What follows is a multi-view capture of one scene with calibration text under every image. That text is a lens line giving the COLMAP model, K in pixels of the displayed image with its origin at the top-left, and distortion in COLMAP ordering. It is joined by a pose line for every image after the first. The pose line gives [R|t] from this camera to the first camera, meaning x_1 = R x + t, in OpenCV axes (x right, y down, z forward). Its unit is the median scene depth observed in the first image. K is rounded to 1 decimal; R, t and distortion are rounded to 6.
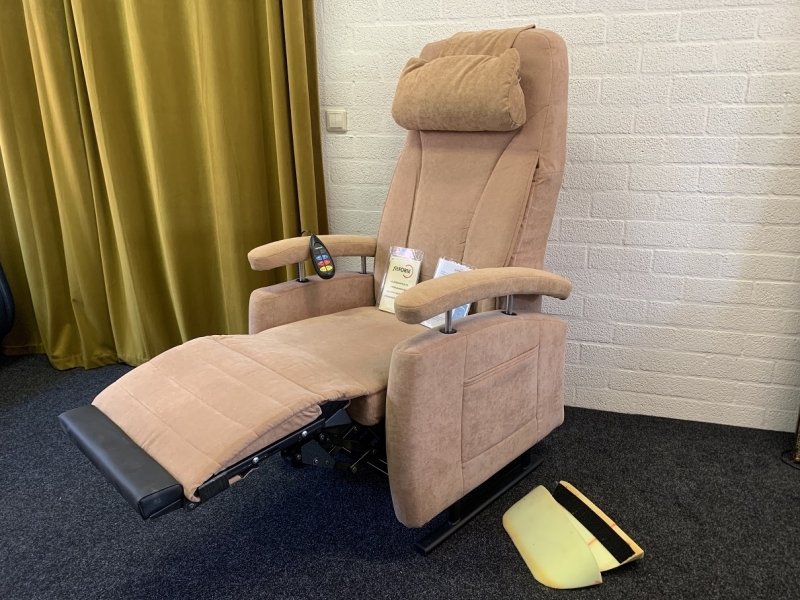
lens RADIAL K [[614.7, 0, 394.1], [0, 614.7, 295.9], [0, 0, 1]] dist [0.027437, -0.021520]
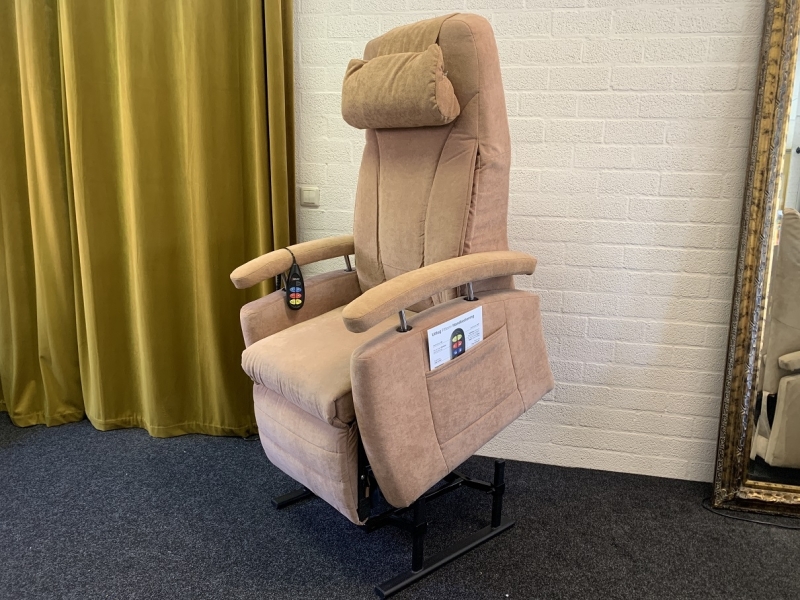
lens RADIAL K [[614.7, 0, 393.4], [0, 614.7, 296.2], [0, 0, 1]] dist [0.027437, -0.021520]
pose [[0.995948, 0.023064, 0.086920, -0.039278], [-0.012820, 0.993093, -0.116627, 0.024706], [-0.089009, 0.115040, 0.989365, -0.102878]]
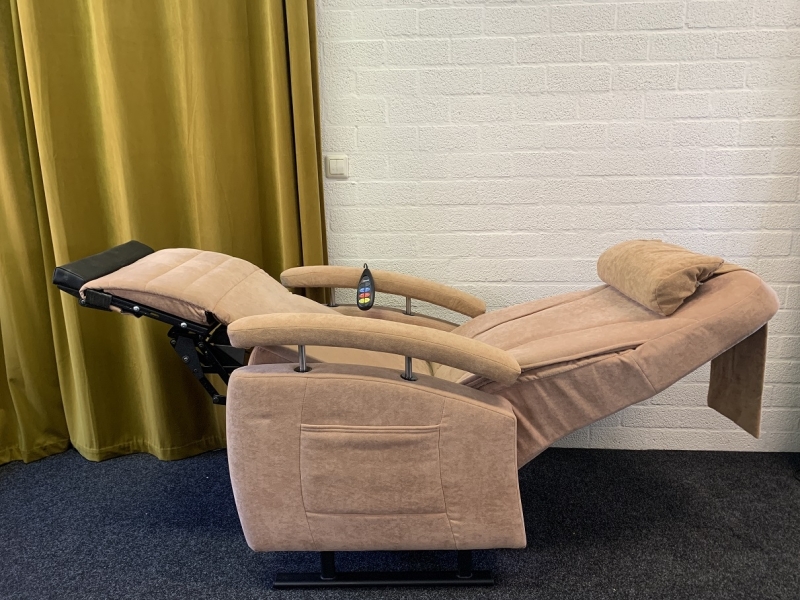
lens RADIAL K [[614.7, 0, 394.9], [0, 614.7, 295.4], [0, 0, 1]] dist [0.027437, -0.021520]
pose [[0.976703, -0.048982, 0.208933, -0.239752], [0.067464, 0.994324, -0.082268, -0.003865], [-0.203718, 0.094447, 0.974463, 0.088725]]
